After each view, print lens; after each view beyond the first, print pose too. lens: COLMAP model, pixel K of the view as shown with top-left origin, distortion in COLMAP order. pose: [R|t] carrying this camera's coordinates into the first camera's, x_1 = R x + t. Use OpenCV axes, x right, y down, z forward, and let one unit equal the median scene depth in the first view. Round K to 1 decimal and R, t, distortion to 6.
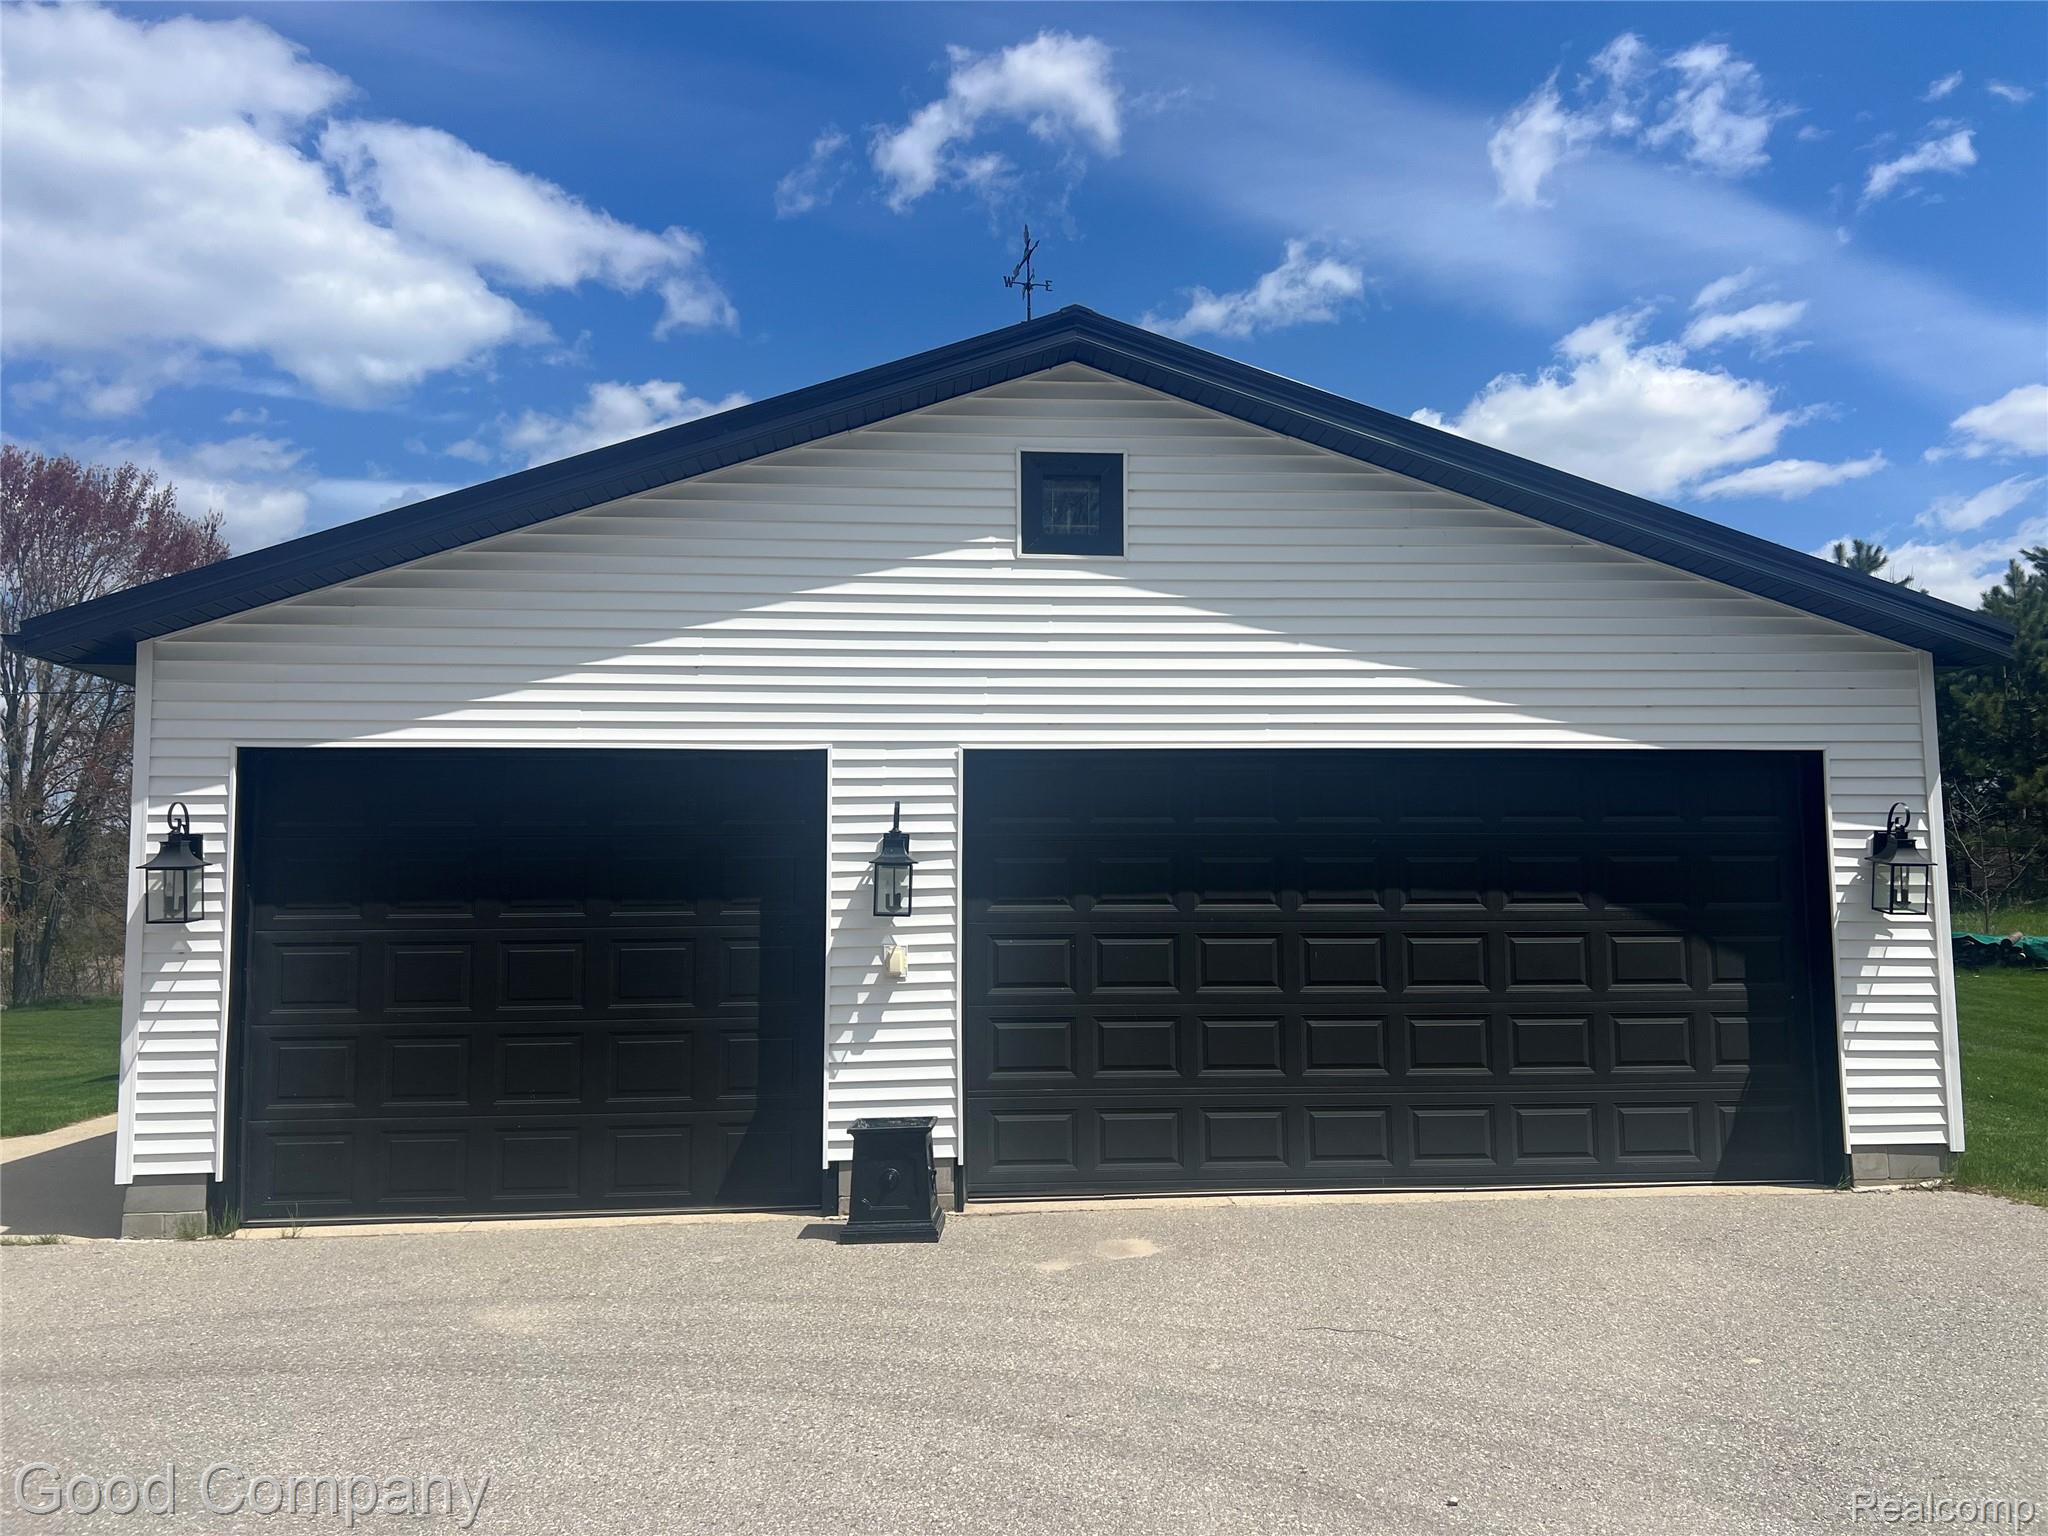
lens RADIAL K [[1633.7, 0, 1025.2], [0, 1633.7, 766.9], [0, 0, 1]] dist [0.049809, -0.022073]
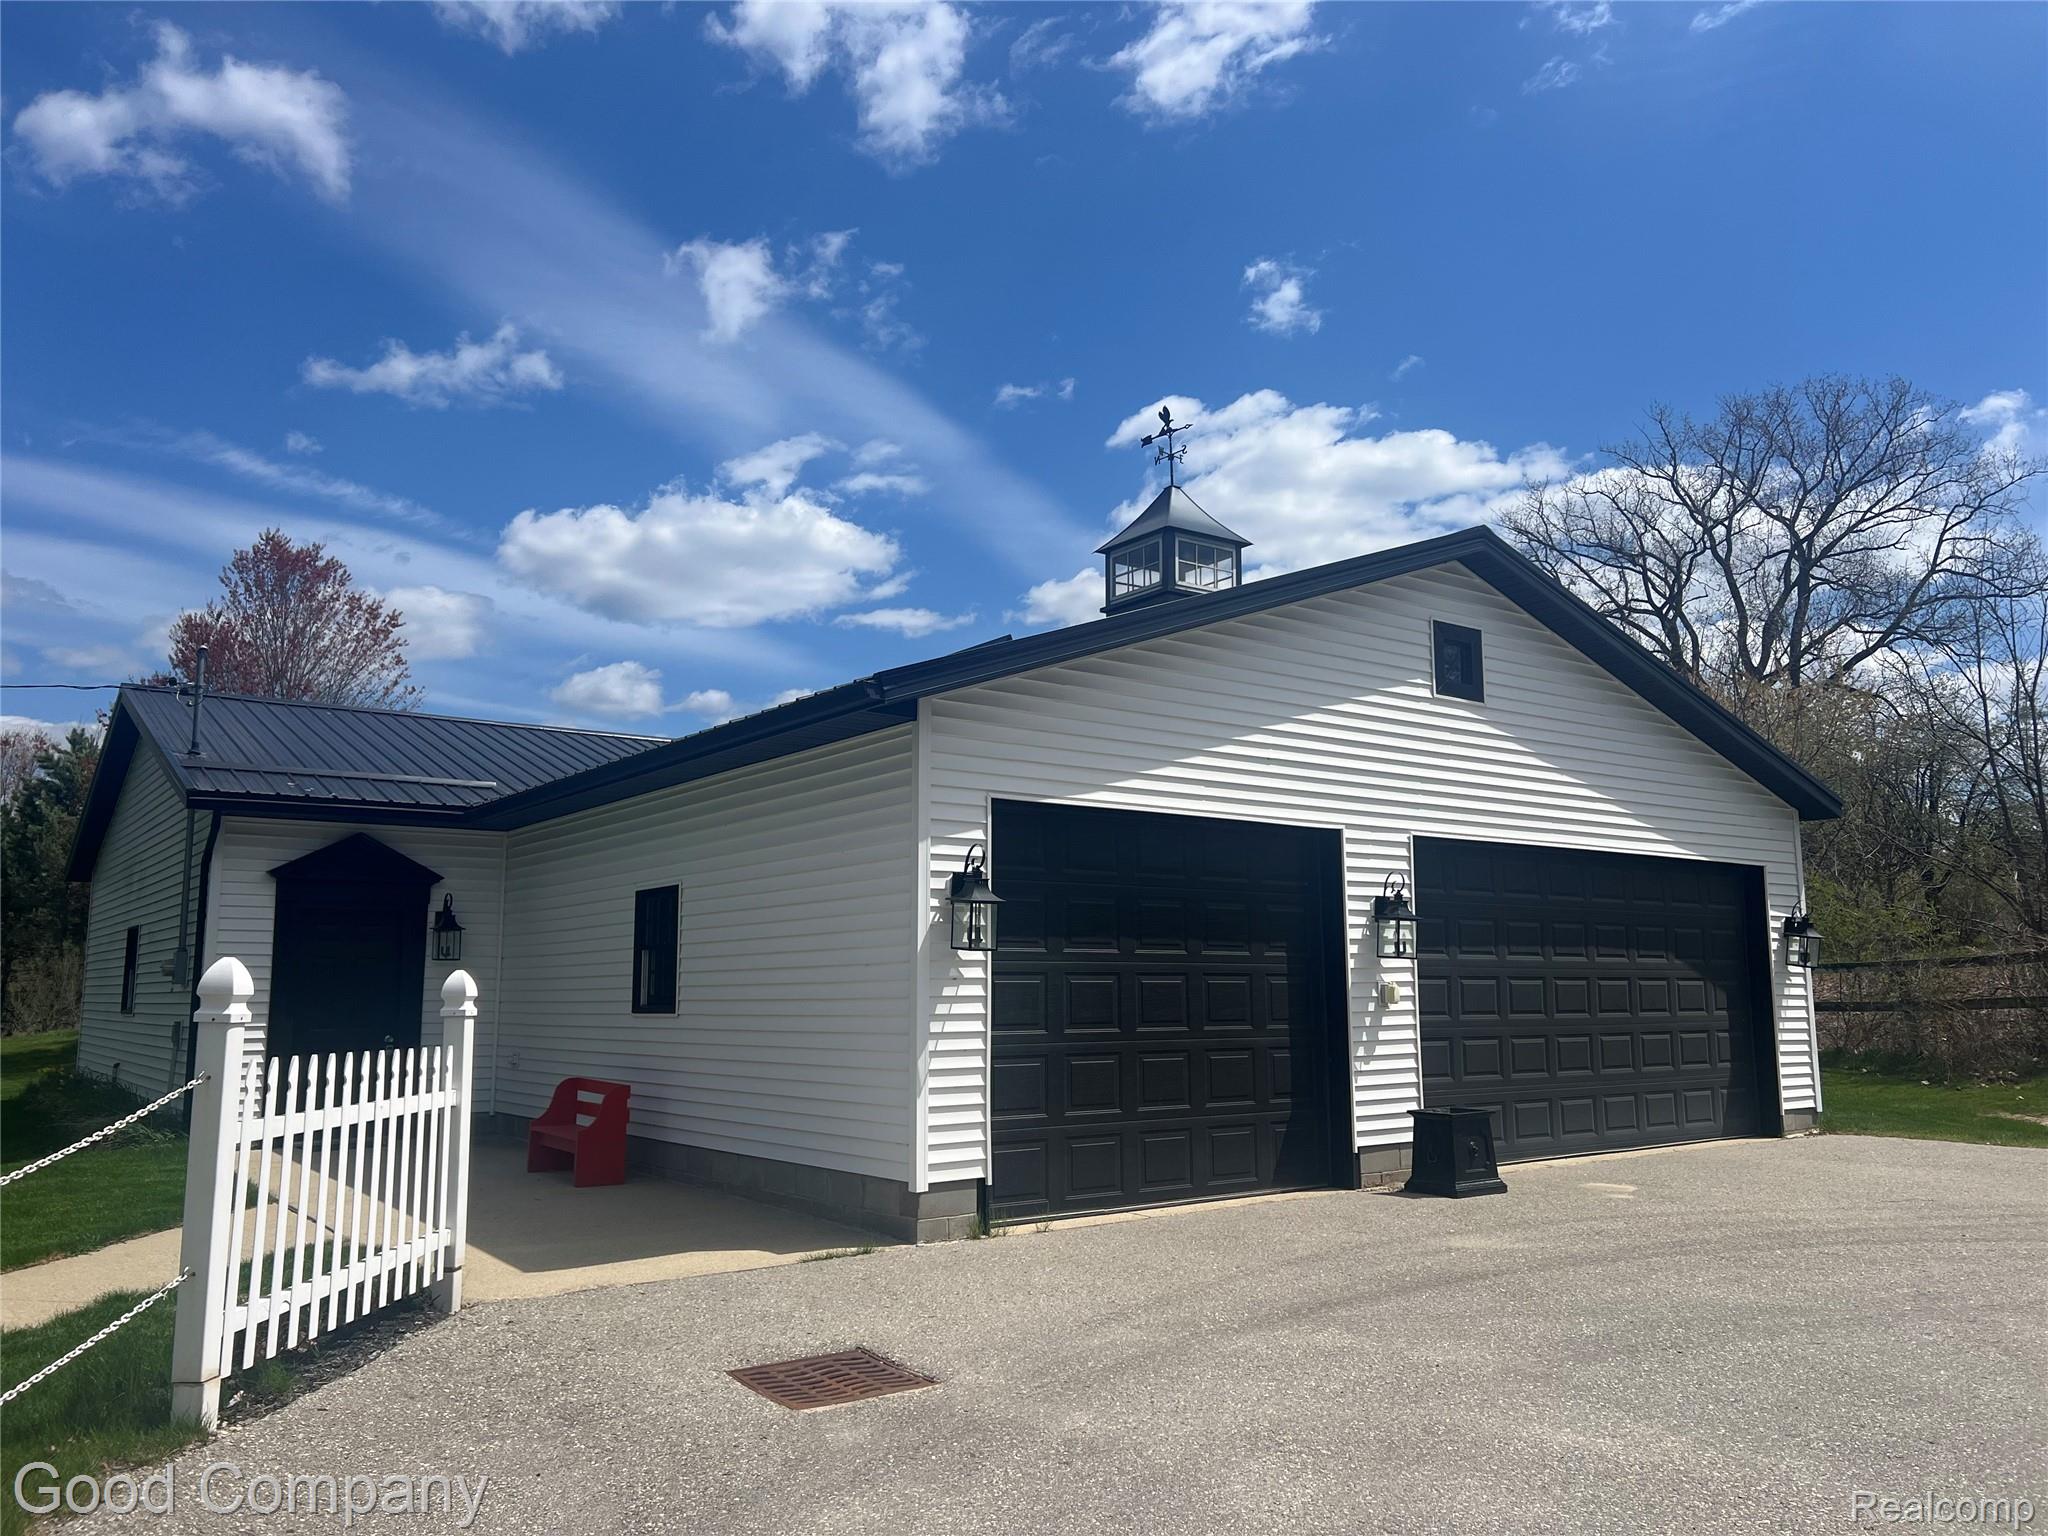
lens RADIAL K [[1559.0, 0, 1023.3], [0, 1559.0, 757.6], [0, 0, 1]] dist [0.037658, -0.036695]
pose [[0.848420, 0.083167, 0.522750, -0.983518], [-0.053865, 0.996018, -0.071038, 0.034040], [-0.526576, 0.032112, 0.849521, 0.073525]]
